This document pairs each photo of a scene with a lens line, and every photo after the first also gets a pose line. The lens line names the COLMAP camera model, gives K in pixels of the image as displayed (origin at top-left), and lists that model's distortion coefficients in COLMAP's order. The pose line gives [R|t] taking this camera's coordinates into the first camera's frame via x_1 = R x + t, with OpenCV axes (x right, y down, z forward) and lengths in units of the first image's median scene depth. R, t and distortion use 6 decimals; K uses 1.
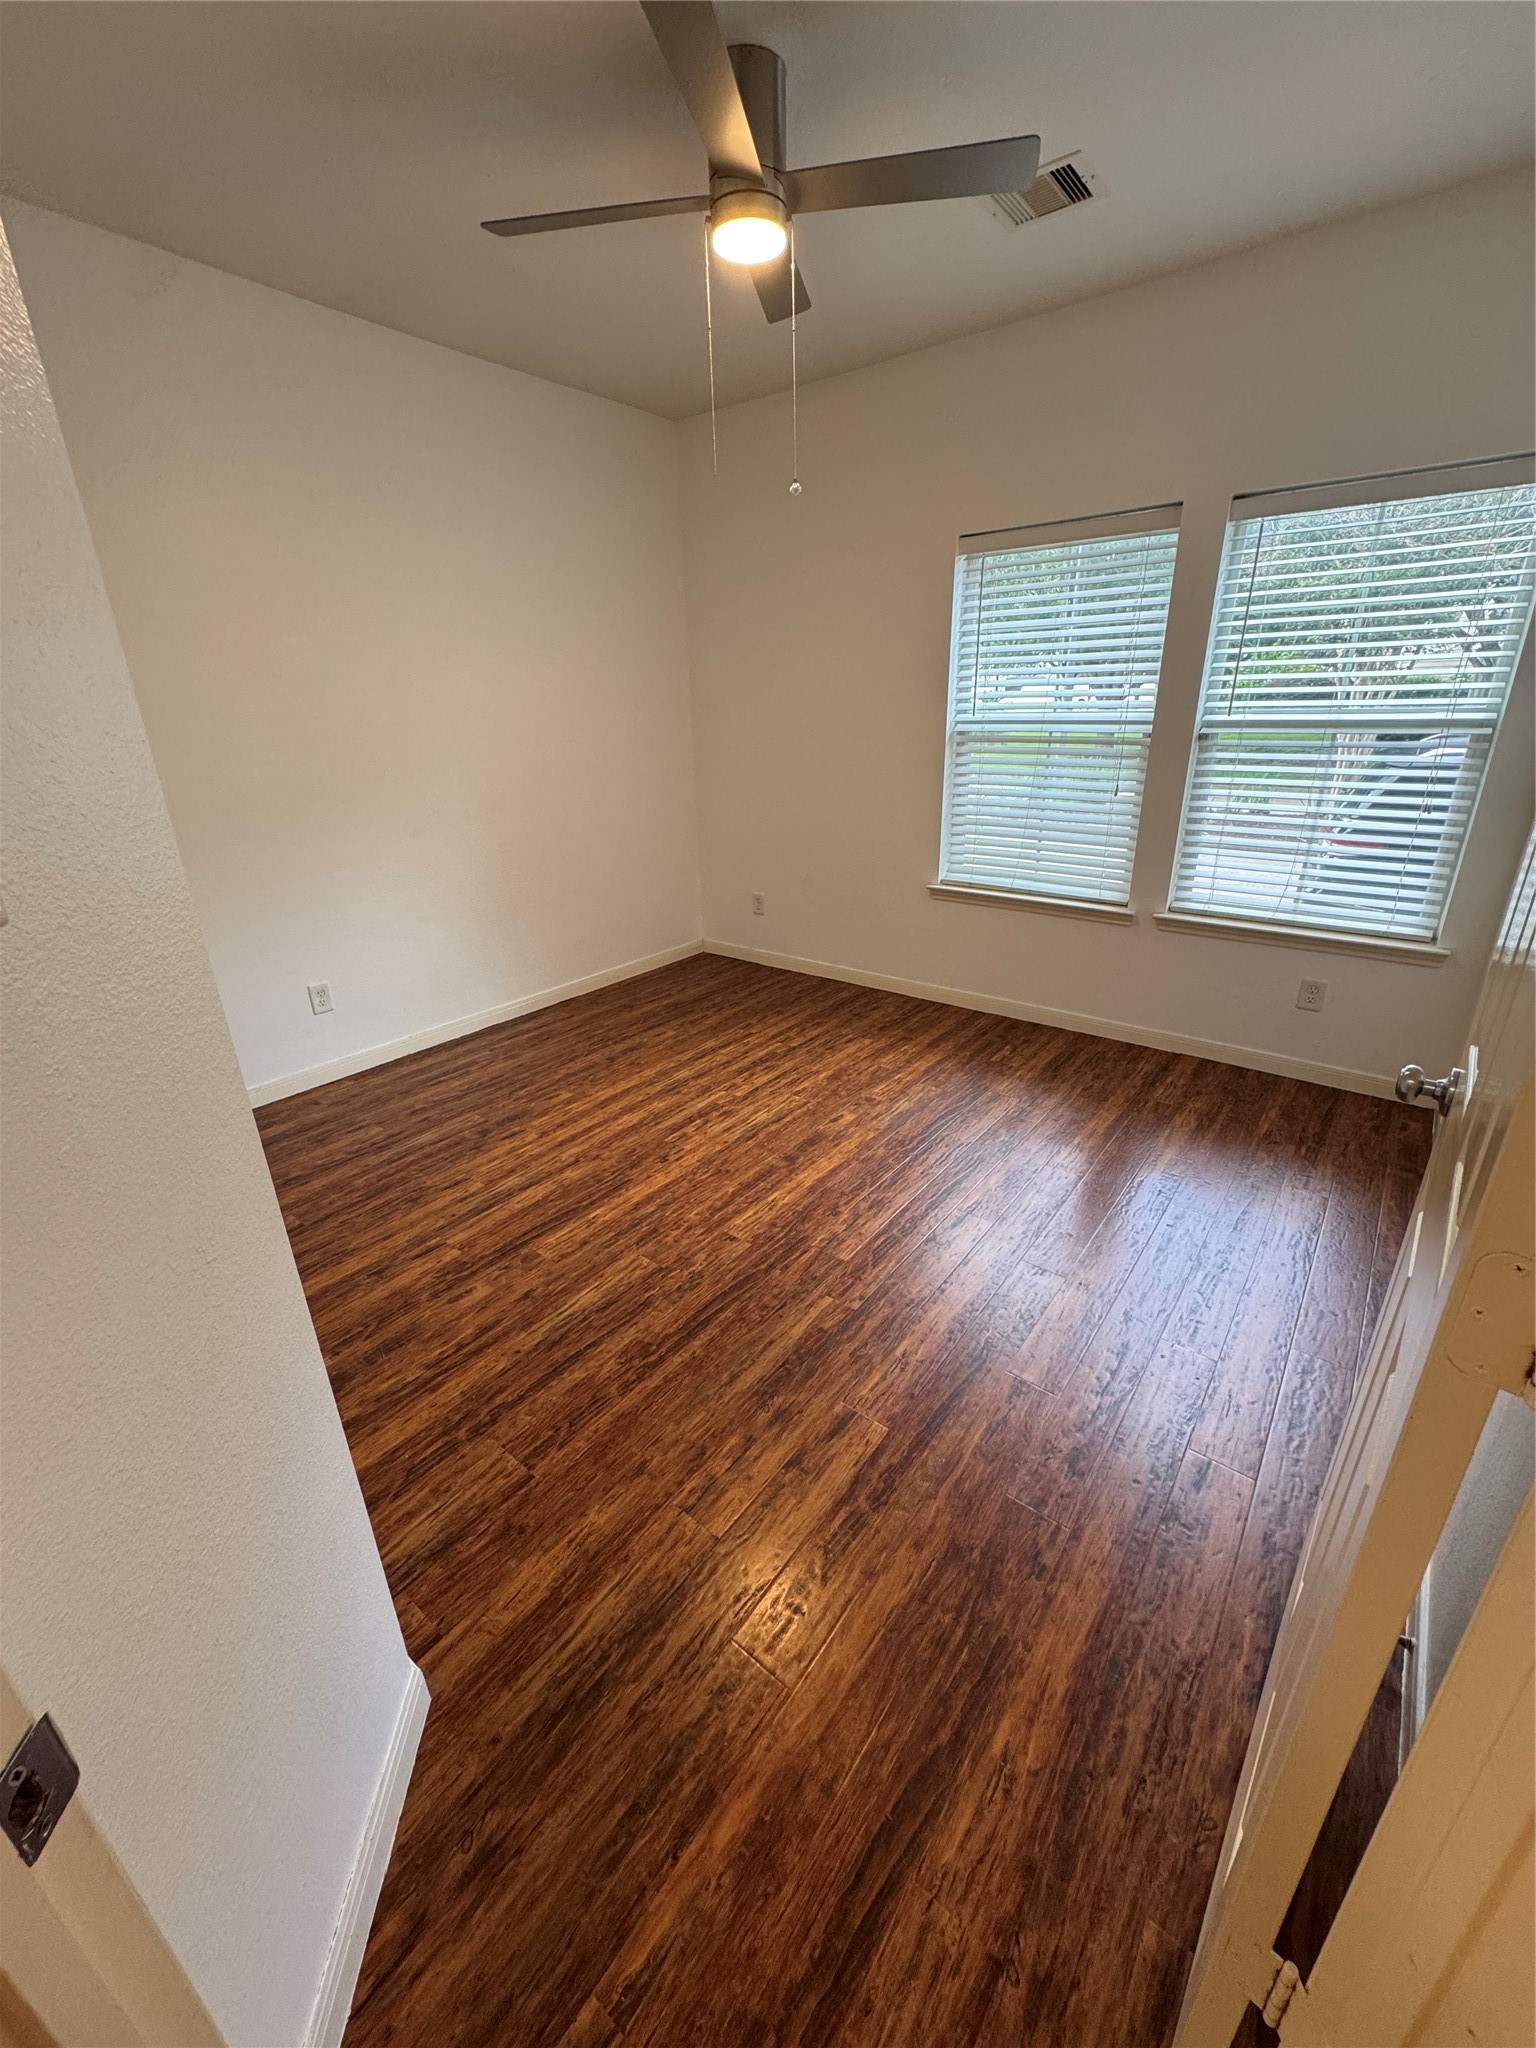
lens RADIAL K [[818.5, 0, 771.5], [0, 818.5, 1017.4], [0, 0, 1]] dist [-0.002021, 0.000944]
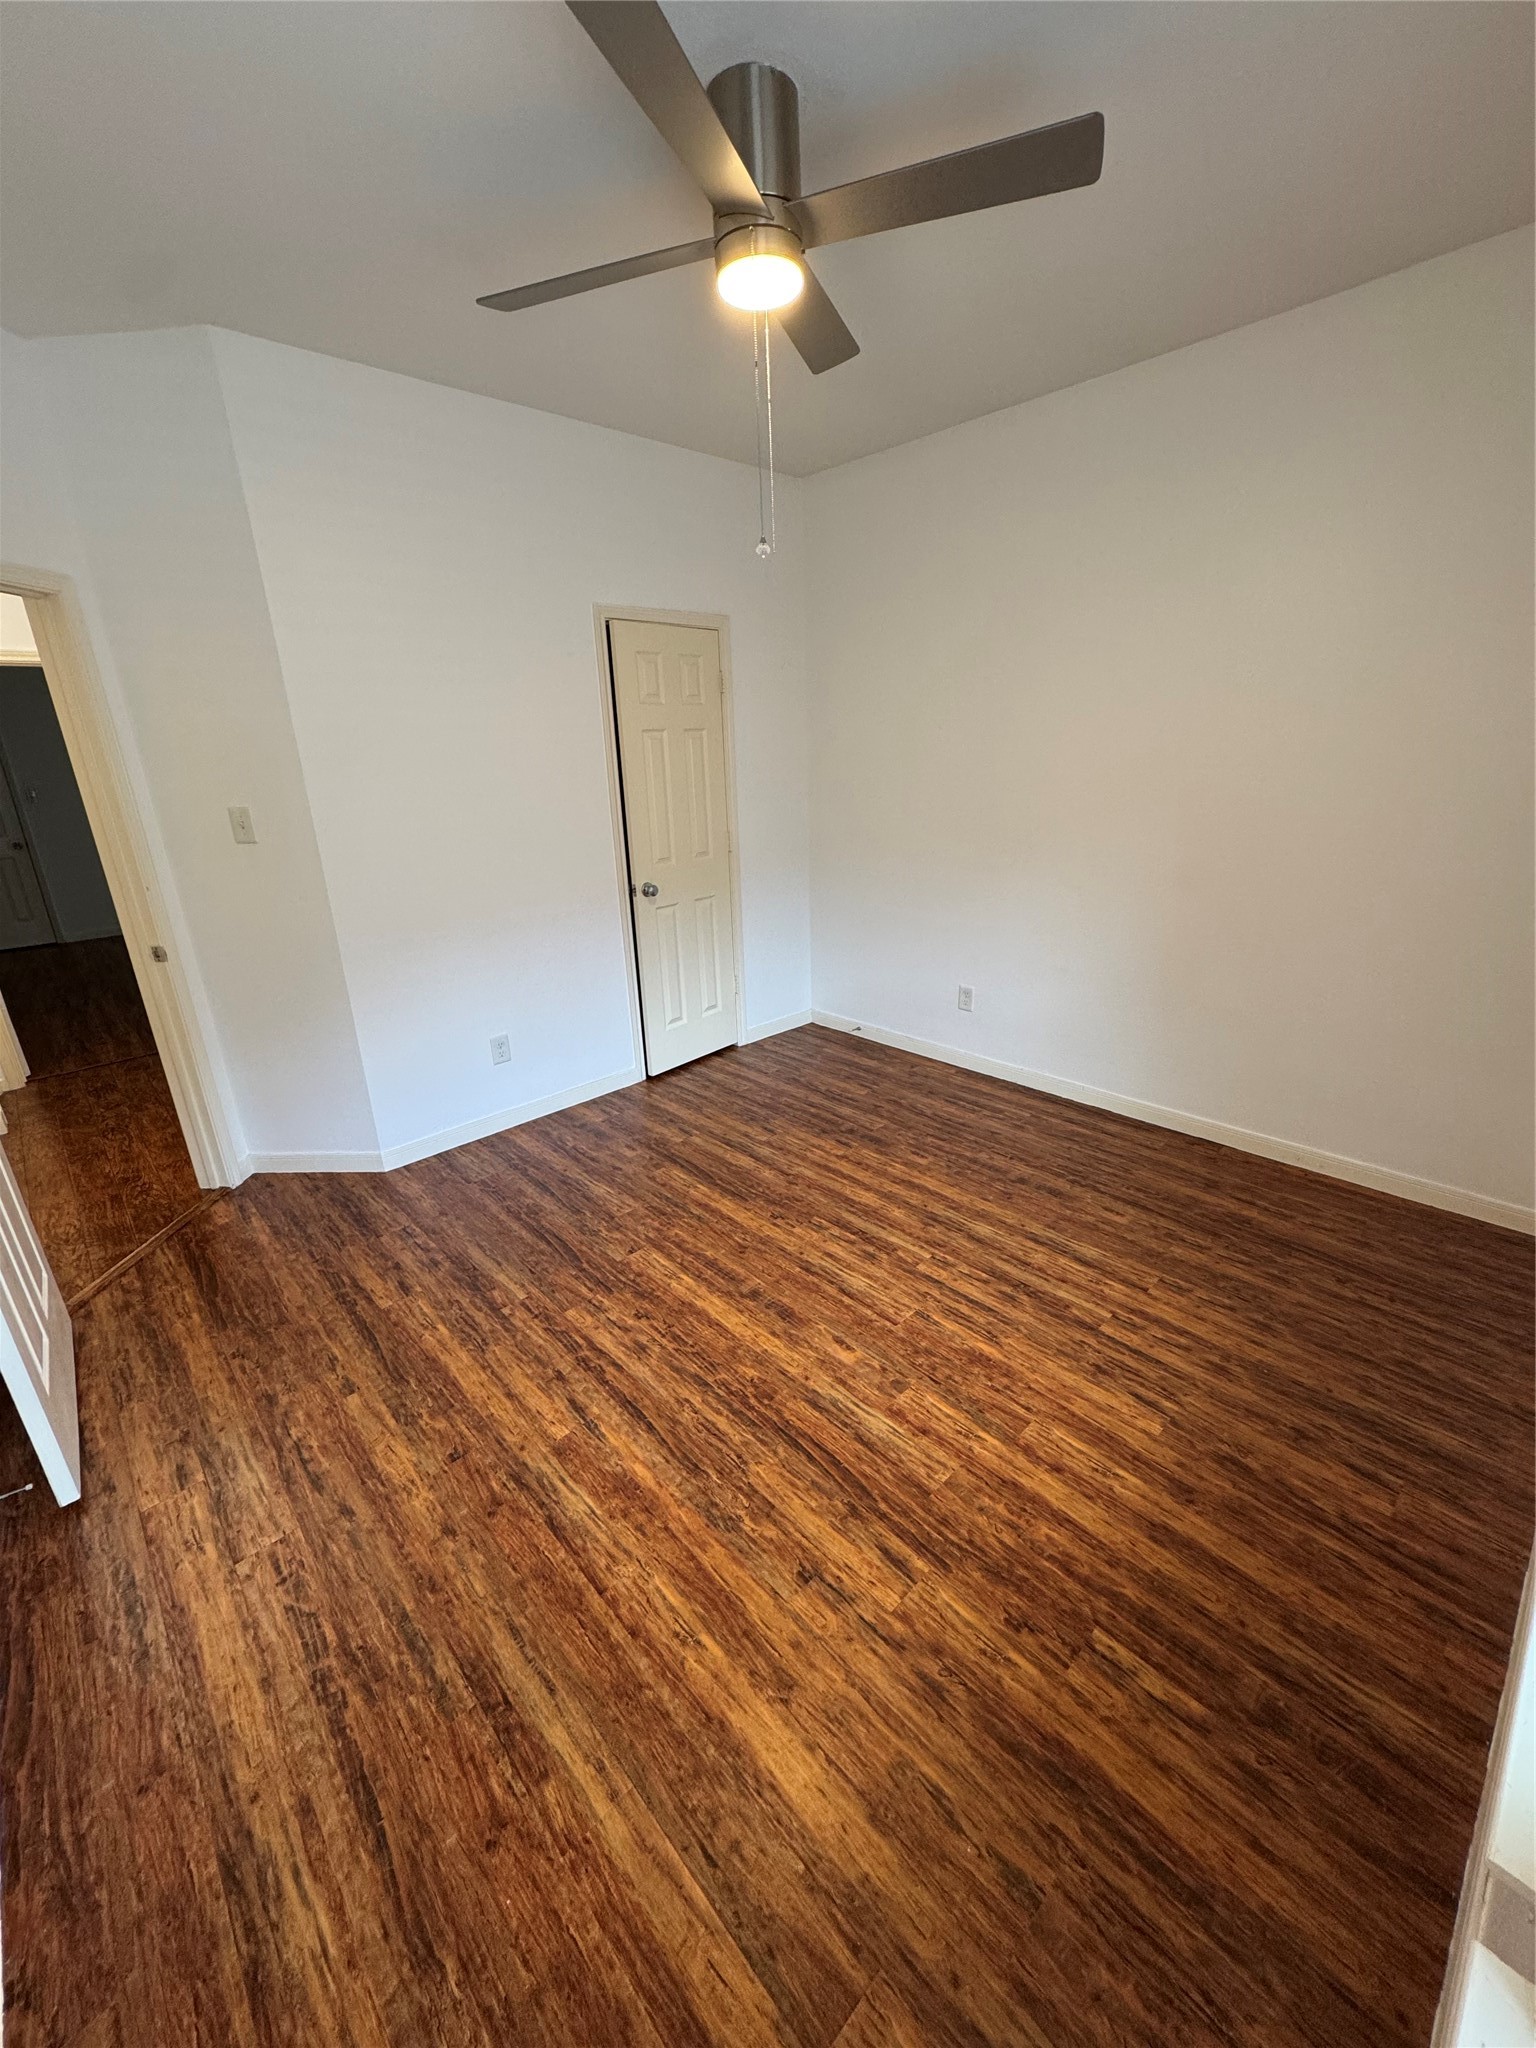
lens RADIAL K [[818.5, 0, 765.6], [0, 818.5, 1023.6], [0, 0, 1]] dist [-0.002021, 0.000944]
pose [[-0.158299, 0.343629, -0.925668, 0.653932], [-0.316361, 0.870415, 0.377219, -0.372324], [0.935338, 0.352558, -0.029075, 0.826190]]
